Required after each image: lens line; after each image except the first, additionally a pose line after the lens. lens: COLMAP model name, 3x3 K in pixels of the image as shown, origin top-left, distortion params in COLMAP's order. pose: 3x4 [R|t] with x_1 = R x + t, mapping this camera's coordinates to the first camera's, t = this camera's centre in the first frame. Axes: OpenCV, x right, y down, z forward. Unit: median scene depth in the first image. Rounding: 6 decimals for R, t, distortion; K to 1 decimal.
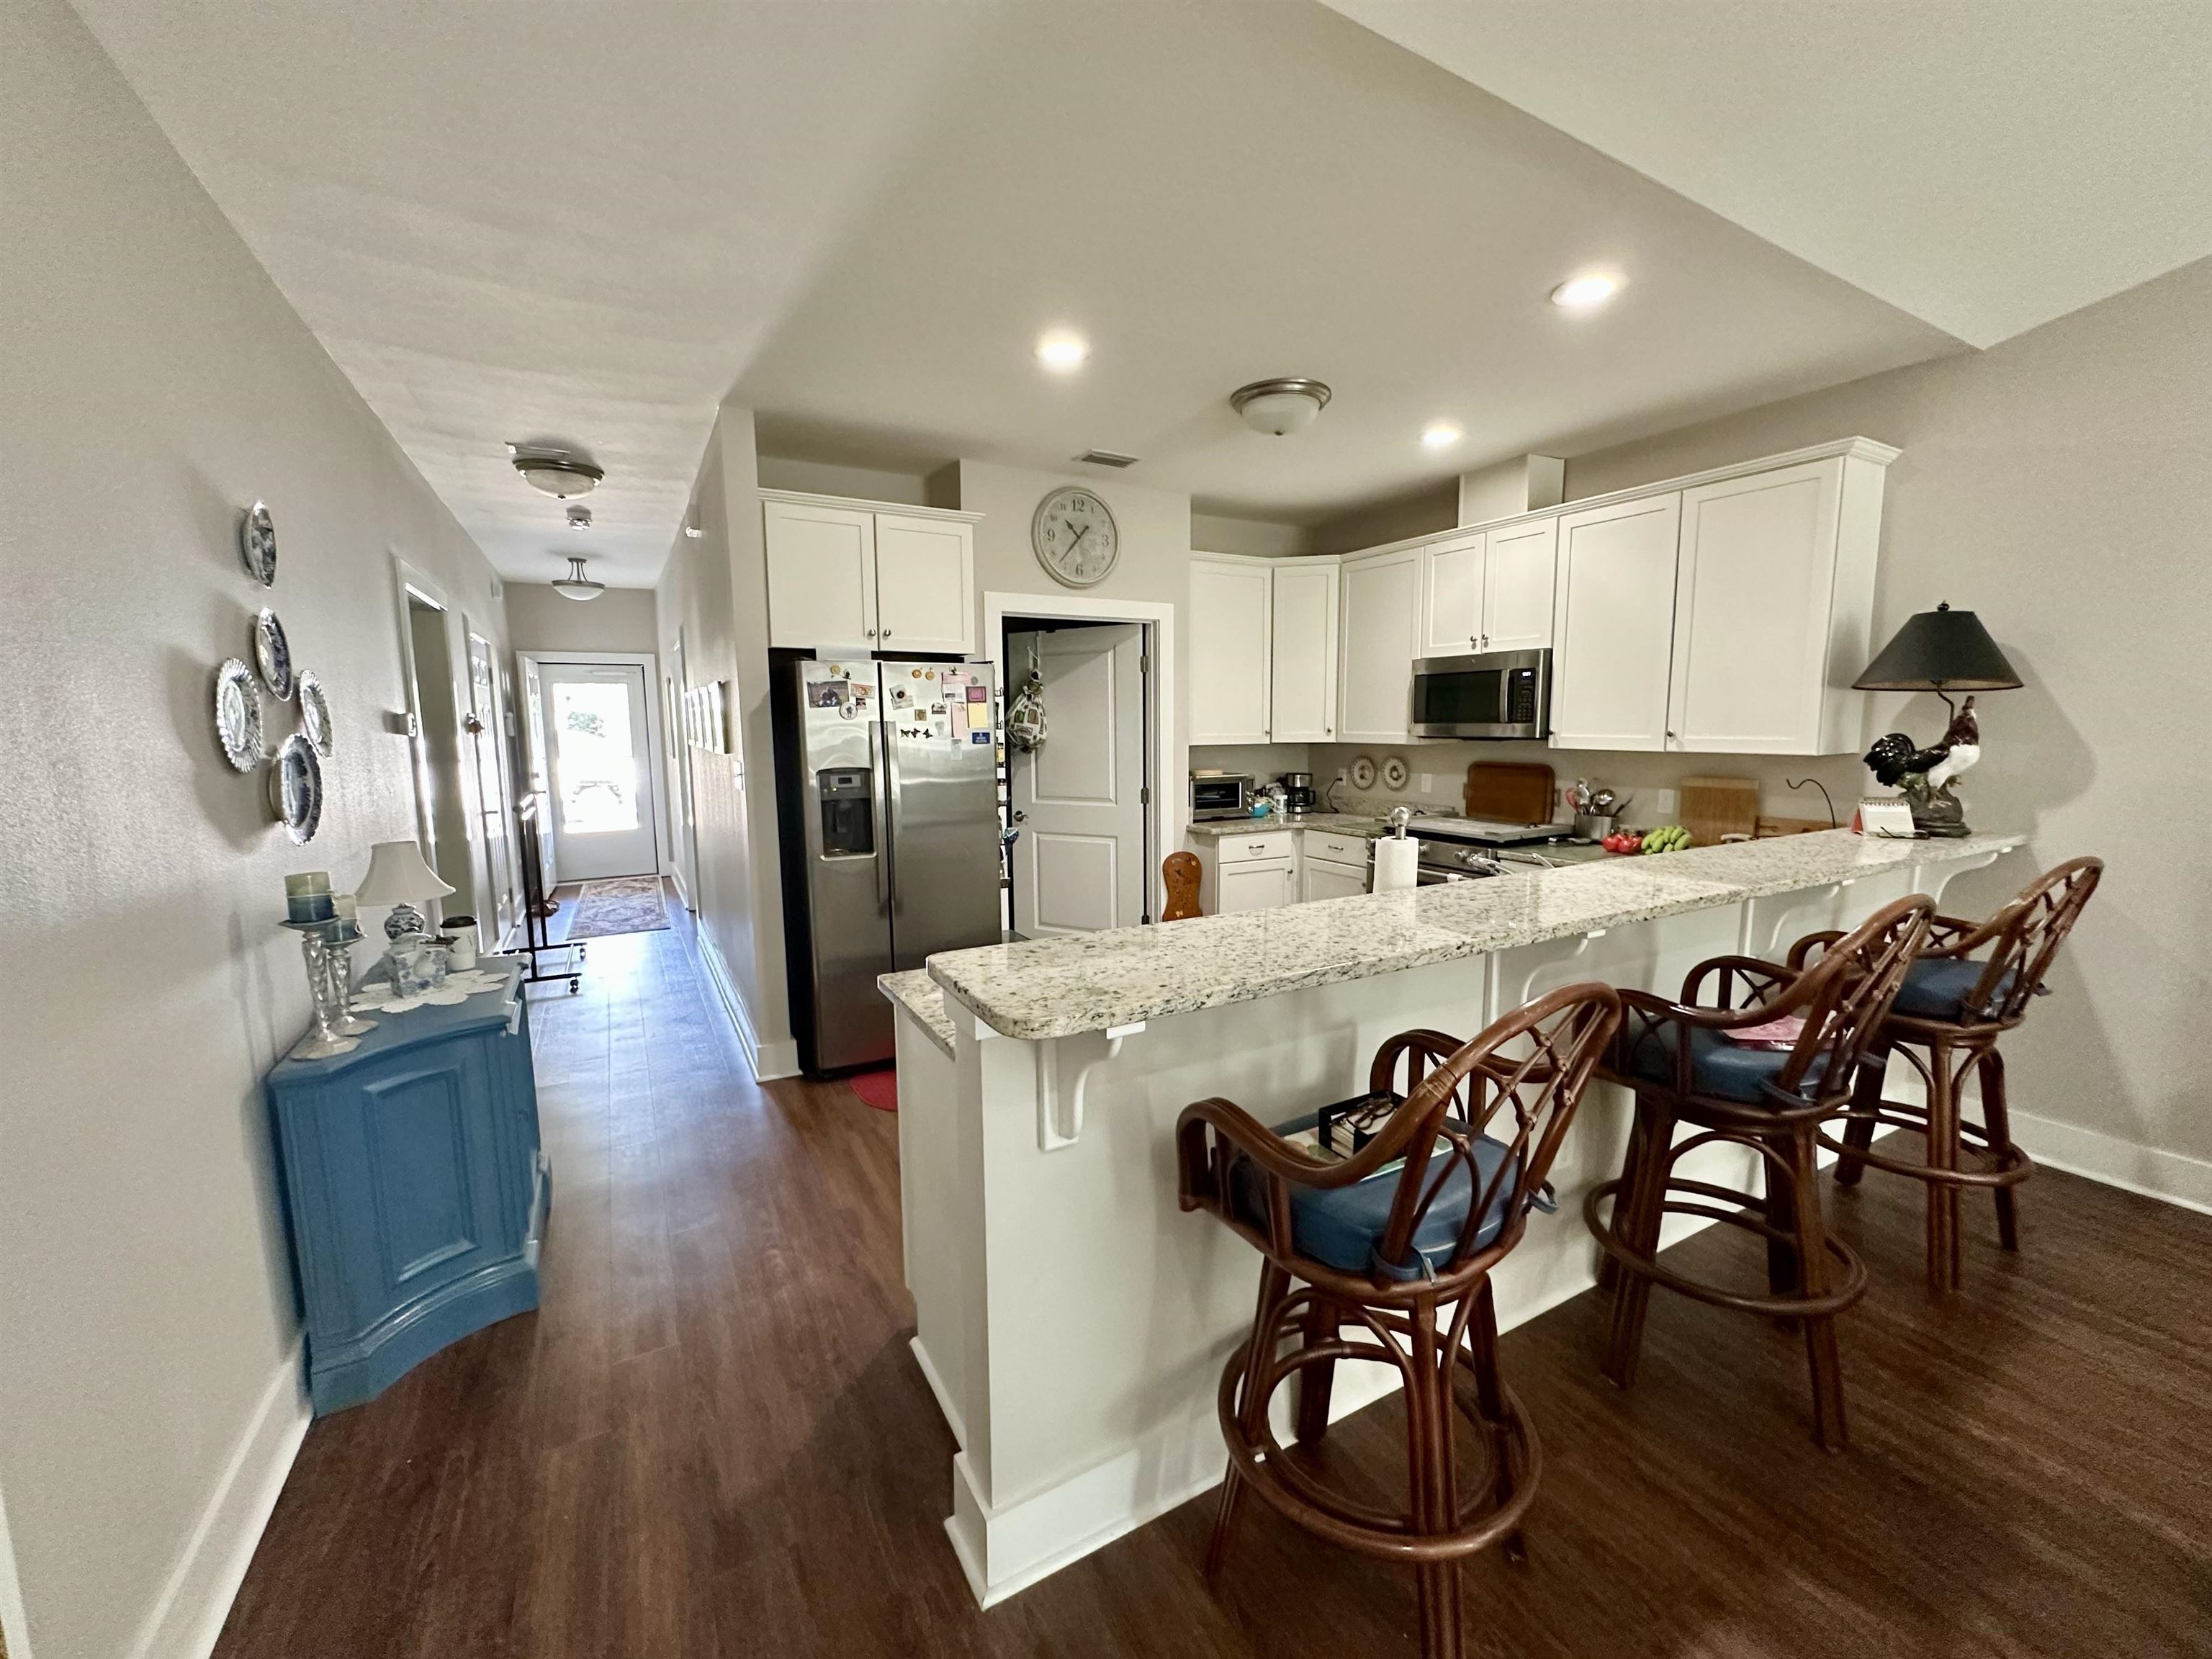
lens RADIAL K [[880.0, 0, 1107.6], [0, 880.0, 832.6], [0, 0, 1]] dist [-0.003018, 0.000123]
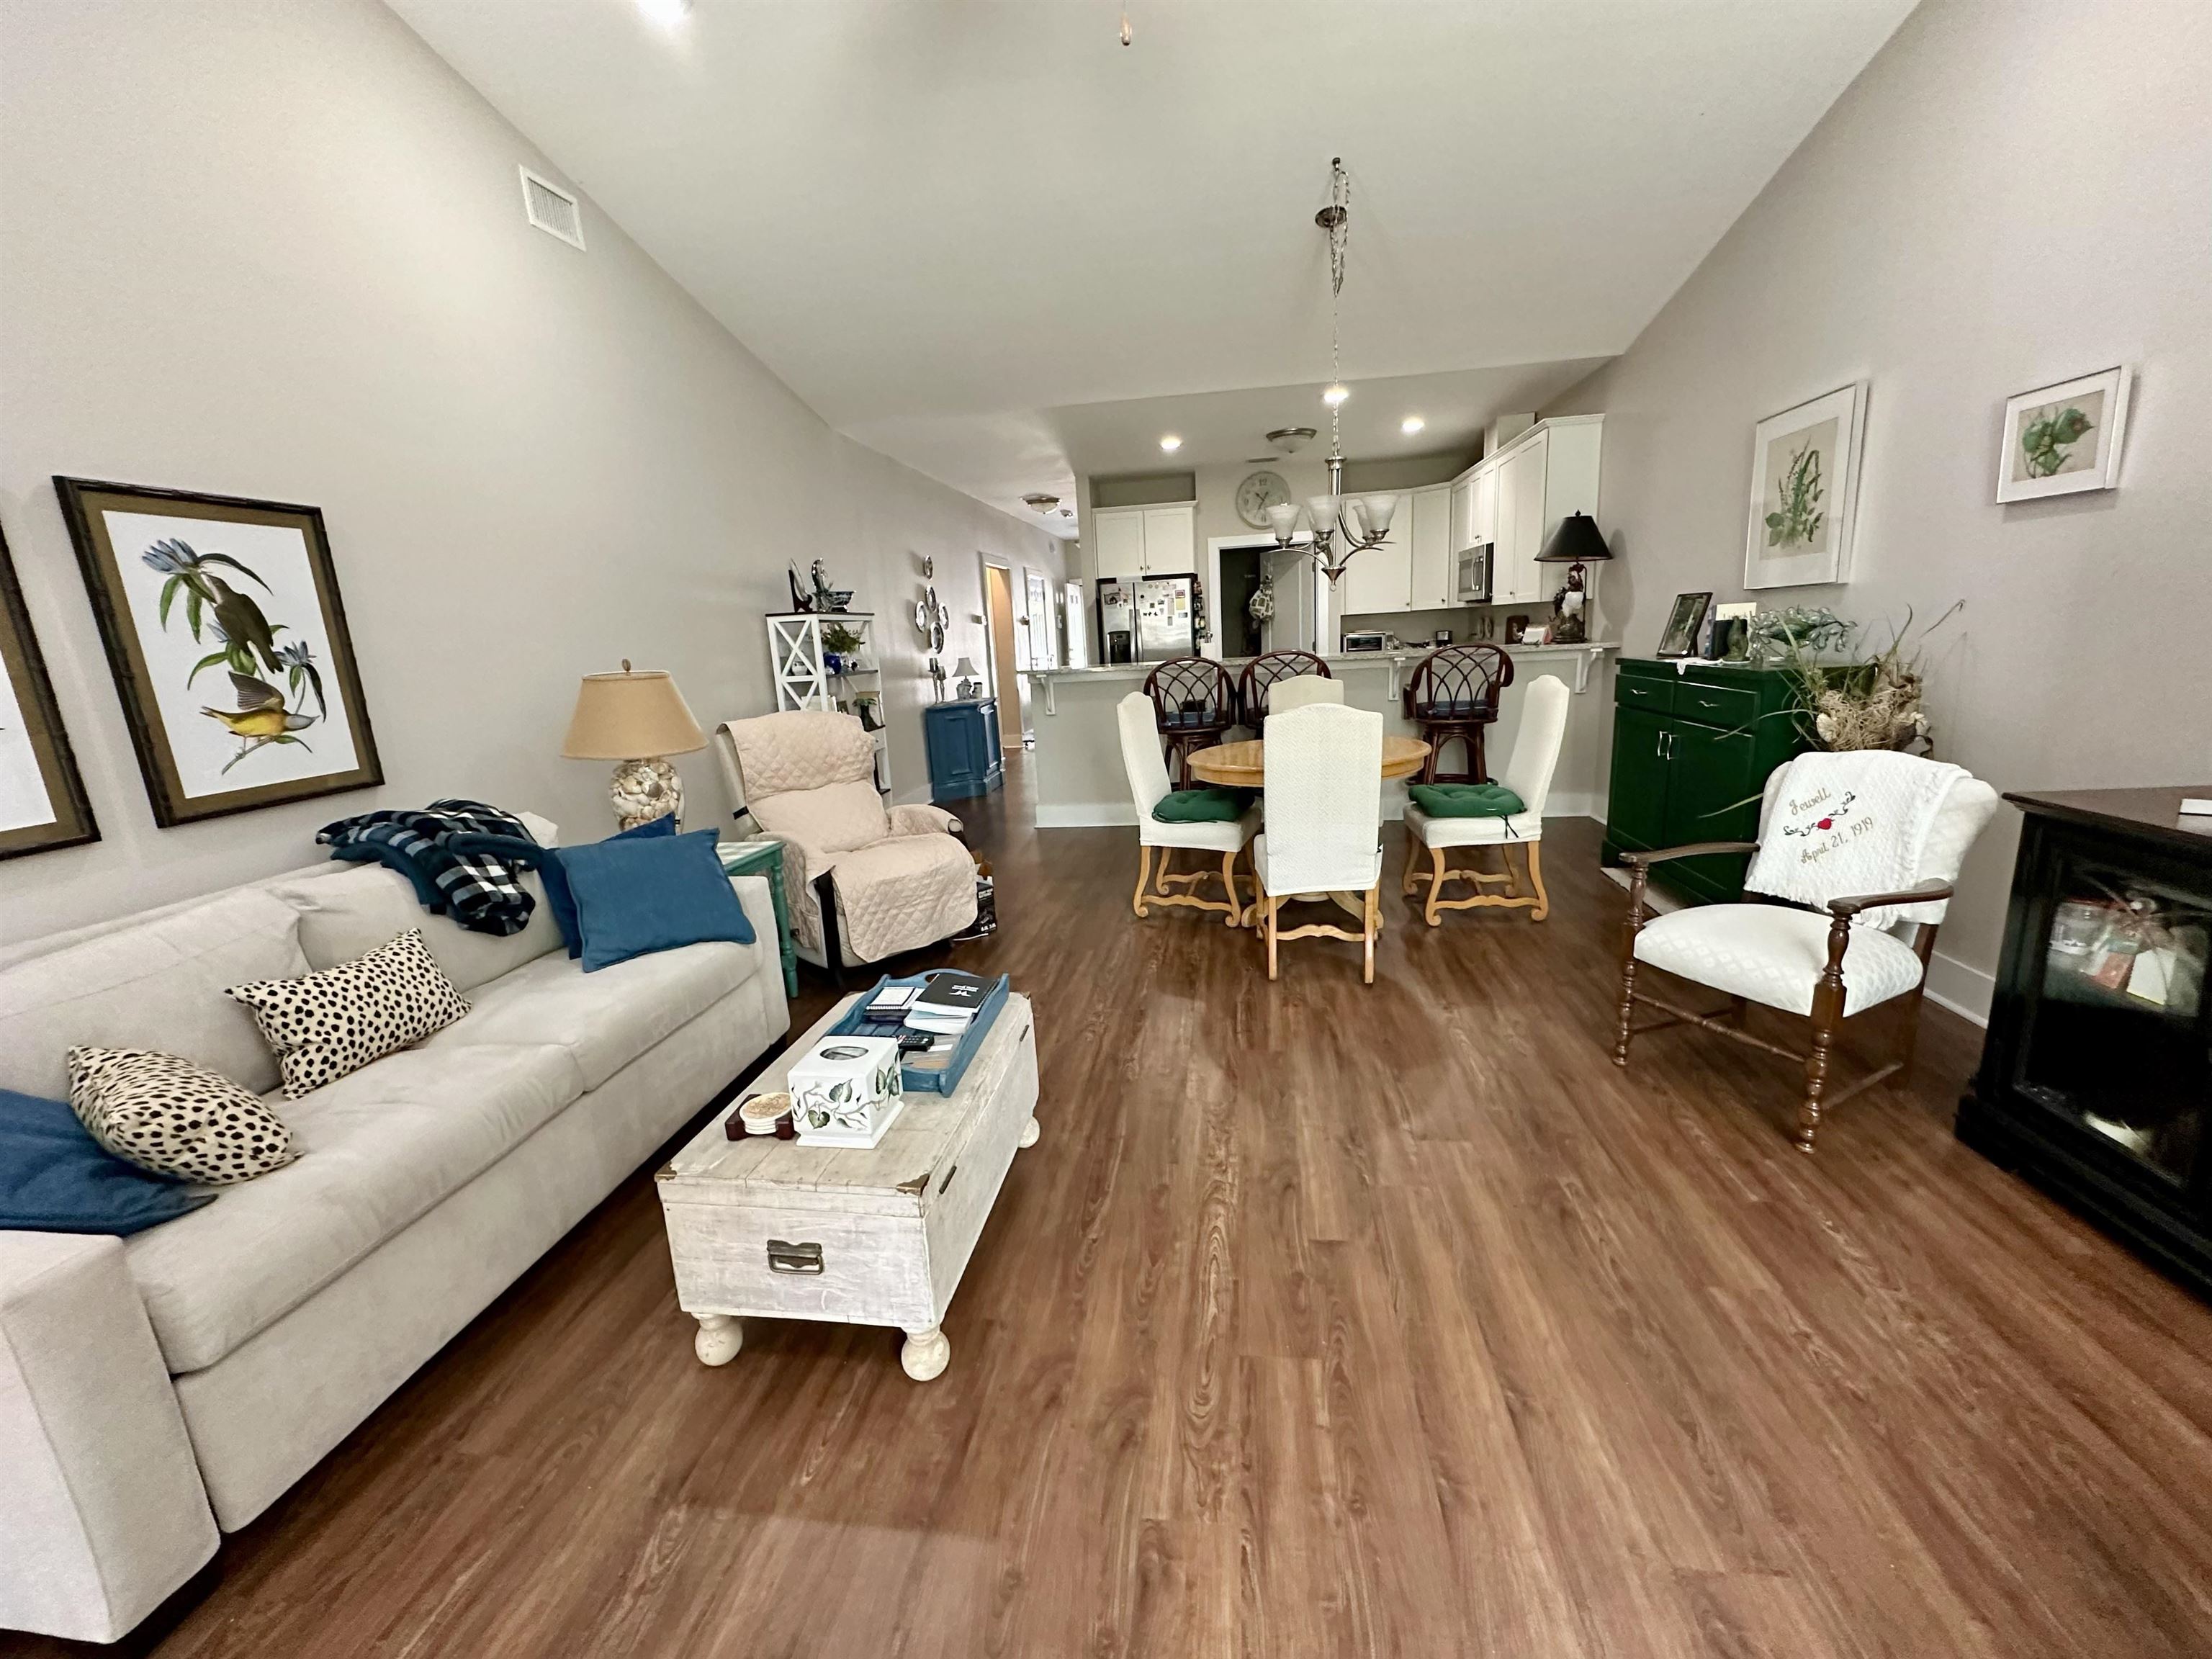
lens RADIAL K [[880.0, 0, 1107.6], [0, 880.0, 832.6], [0, 0, 1]] dist [-0.003018, 0.000123]
pose [[0.794702, 0.100389, -0.598641, 0.937500], [-0.029812, 0.991494, 0.126694, 0.134013], [0.606268, -0.082837, 0.790935, -0.743377]]
